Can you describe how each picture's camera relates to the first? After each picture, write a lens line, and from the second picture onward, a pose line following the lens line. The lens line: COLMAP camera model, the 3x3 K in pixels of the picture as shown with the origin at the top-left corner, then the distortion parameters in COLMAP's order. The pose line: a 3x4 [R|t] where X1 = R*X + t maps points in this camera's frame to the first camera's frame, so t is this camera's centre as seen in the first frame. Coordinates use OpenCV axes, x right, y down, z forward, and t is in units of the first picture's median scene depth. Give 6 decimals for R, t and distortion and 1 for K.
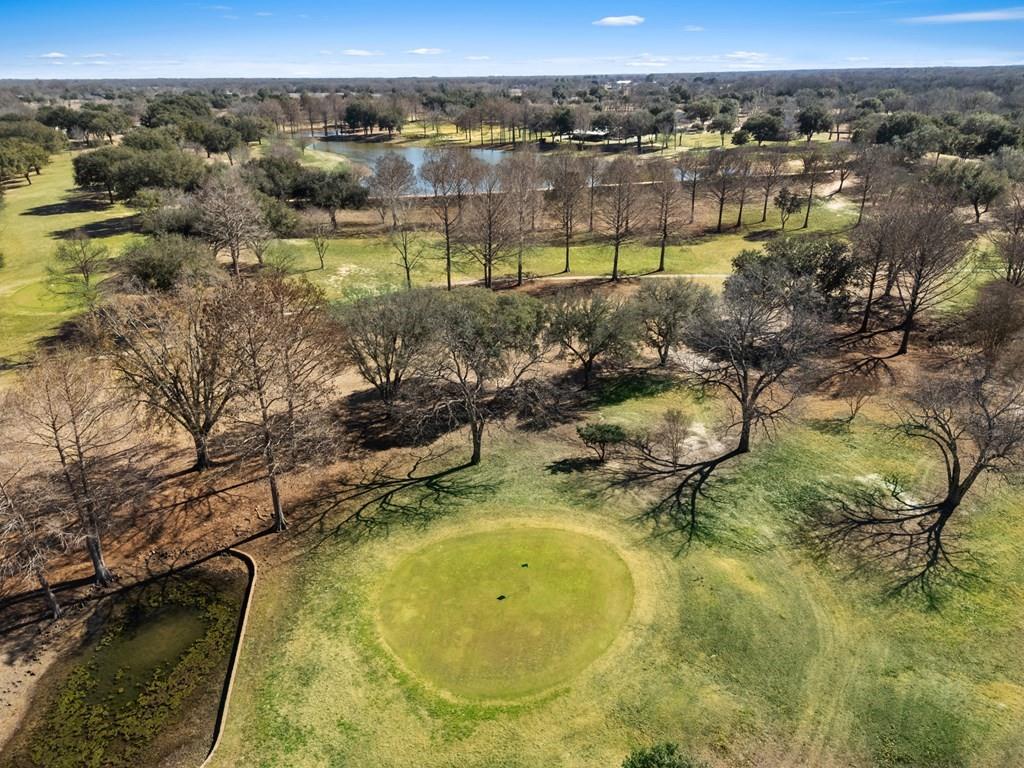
lens RADIAL K [[763.7, 0, 515.8], [0, 763.7, 362.9], [0, 0, 1]] dist [0.095834, -0.090593]
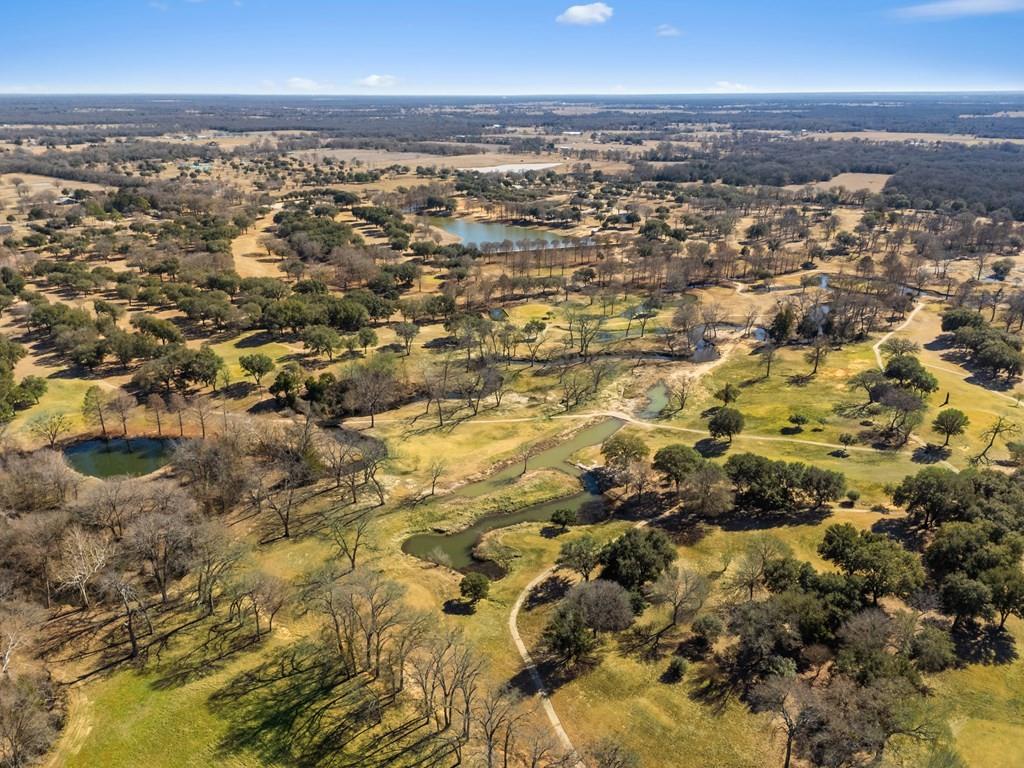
lens RADIAL K [[763.7, 0, 515.8], [0, 763.7, 362.9], [0, 0, 1]] dist [0.095834, -0.090593]
pose [[0.998477, -0.002527, 0.055111, -0.459394], [0.003345, 0.999886, -0.014740, 0.664563], [-0.055067, 0.014902, 0.998371, -4.948727]]
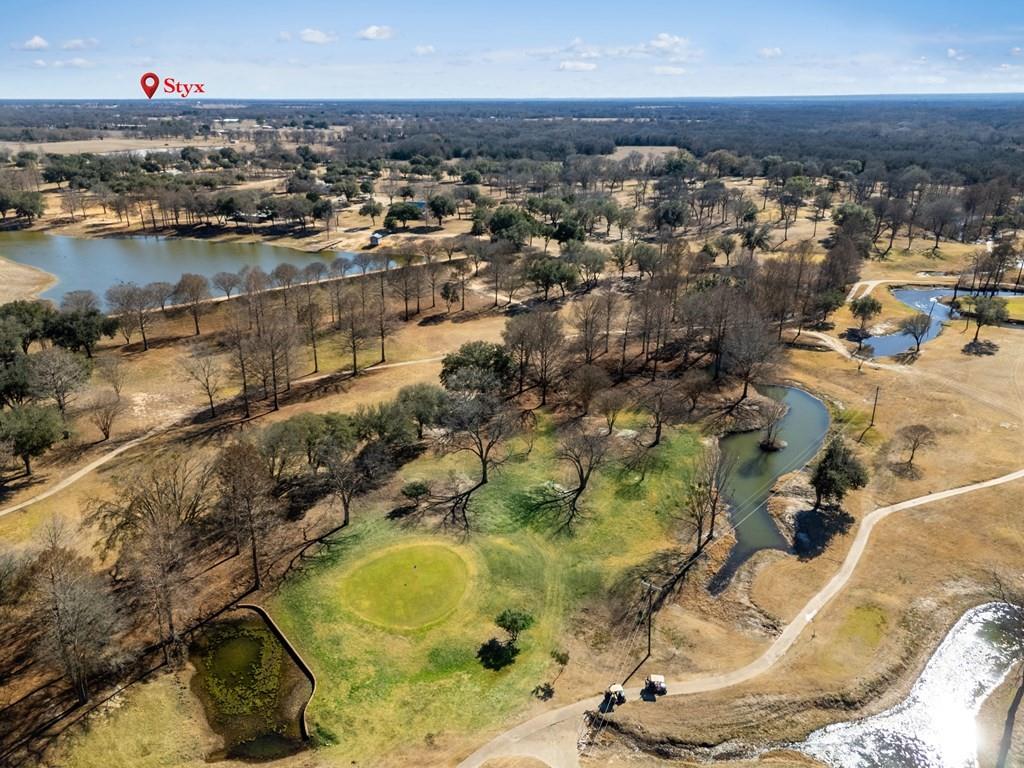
lens RADIAL K [[763.7, 0, 515.8], [0, 763.7, 362.9], [0, 0, 1]] dist [0.095834, -0.090593]
pose [[0.885067, -0.140589, 0.443724, -0.370038], [0.151942, 0.988338, 0.010075, -0.158007], [-0.439966, 0.058503, 0.896107, -0.624199]]
